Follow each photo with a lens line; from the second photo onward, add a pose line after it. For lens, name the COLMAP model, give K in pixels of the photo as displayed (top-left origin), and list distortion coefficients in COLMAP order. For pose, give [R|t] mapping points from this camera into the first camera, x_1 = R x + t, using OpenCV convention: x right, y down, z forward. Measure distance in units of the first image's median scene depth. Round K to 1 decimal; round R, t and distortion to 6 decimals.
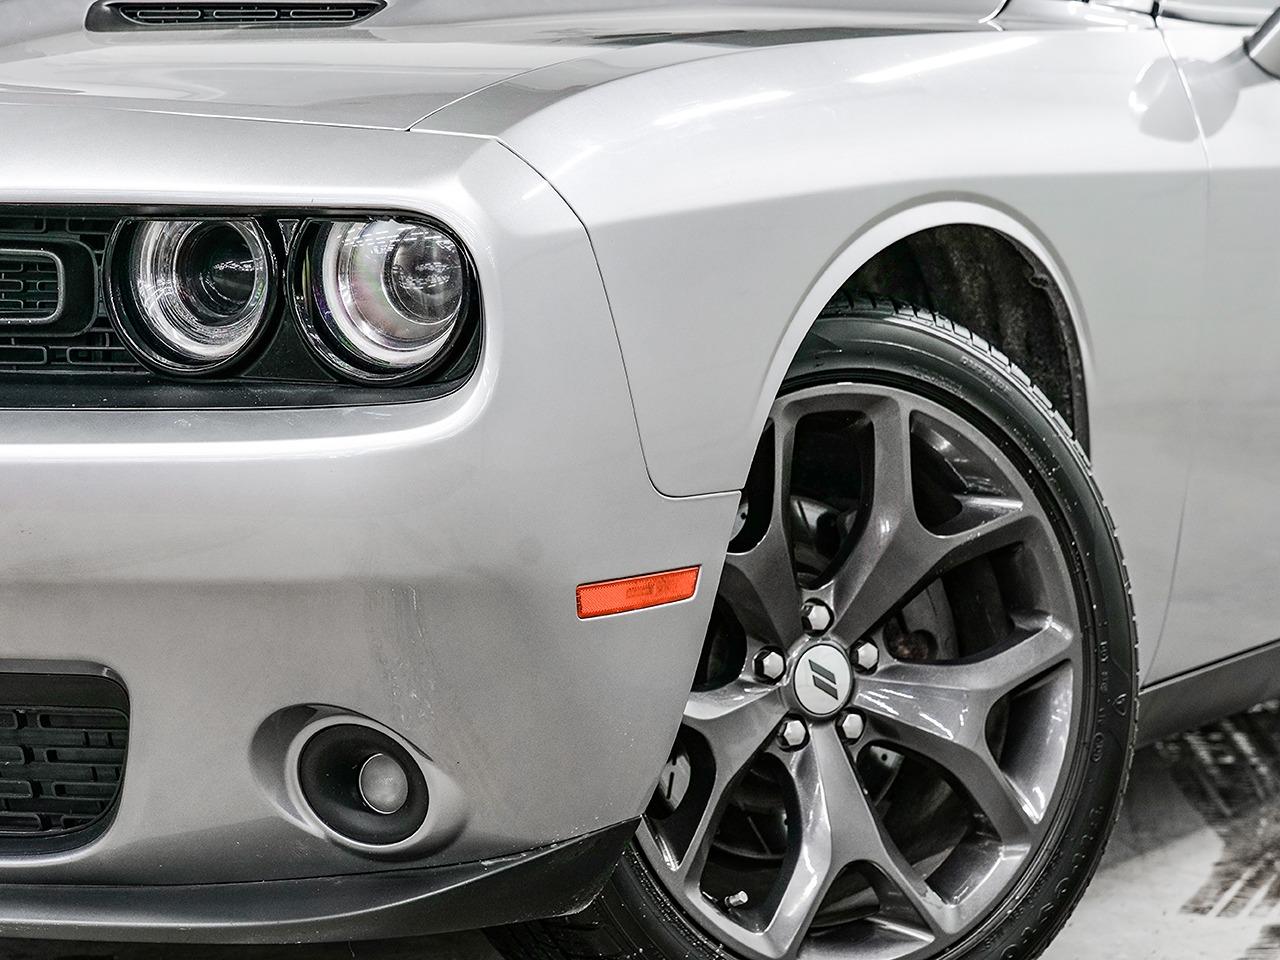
lens RADIAL K [[4117.0, 0, 641.0], [0, 4117.0, 482.1], [0, 0, 1]] dist [0.045346, 0.000000]
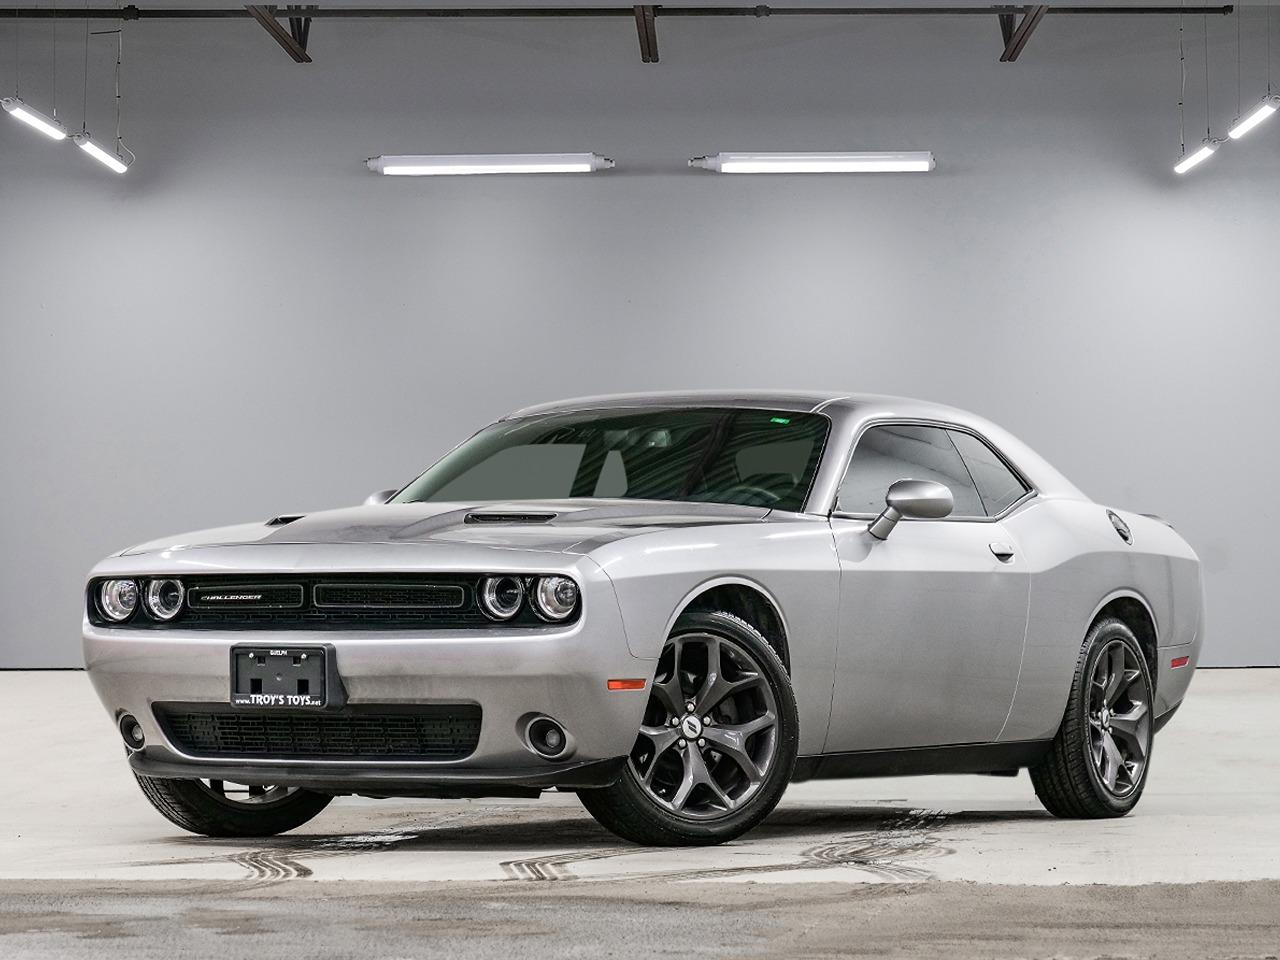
lens RADIAL K [[4117.0, 0, 638.5], [0, 4117.0, 480.3], [0, 0, 1]] dist [0.045346, 0.000000]
pose [[0.998962, 0.002011, -0.045509, 0.152123], [-0.007116, 0.993648, -0.112303, 0.223022], [0.044994, 0.112511, 0.992631, -2.246973]]
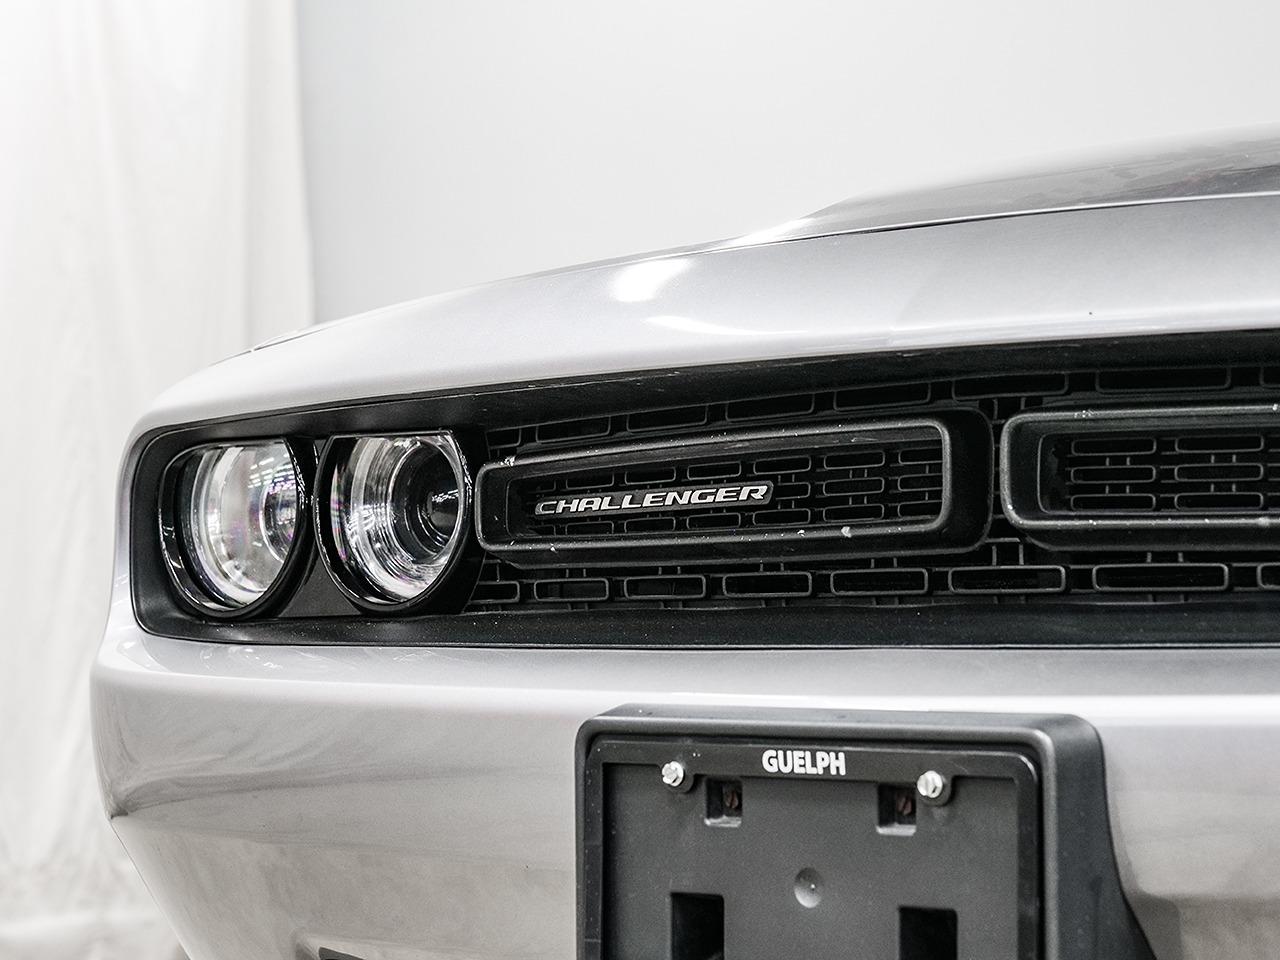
lens RADIAL K [[3690.4, 0, 638.5], [0, 3690.4, 482.9], [0, 0, 1]] dist [0.134932, 0.000000]
pose [[0.963401, -0.005356, -0.268009, -0.145669], [-0.028053, 0.992296, -0.120671, 0.026904], [0.266591, 0.123773, 0.955829, 0.364238]]
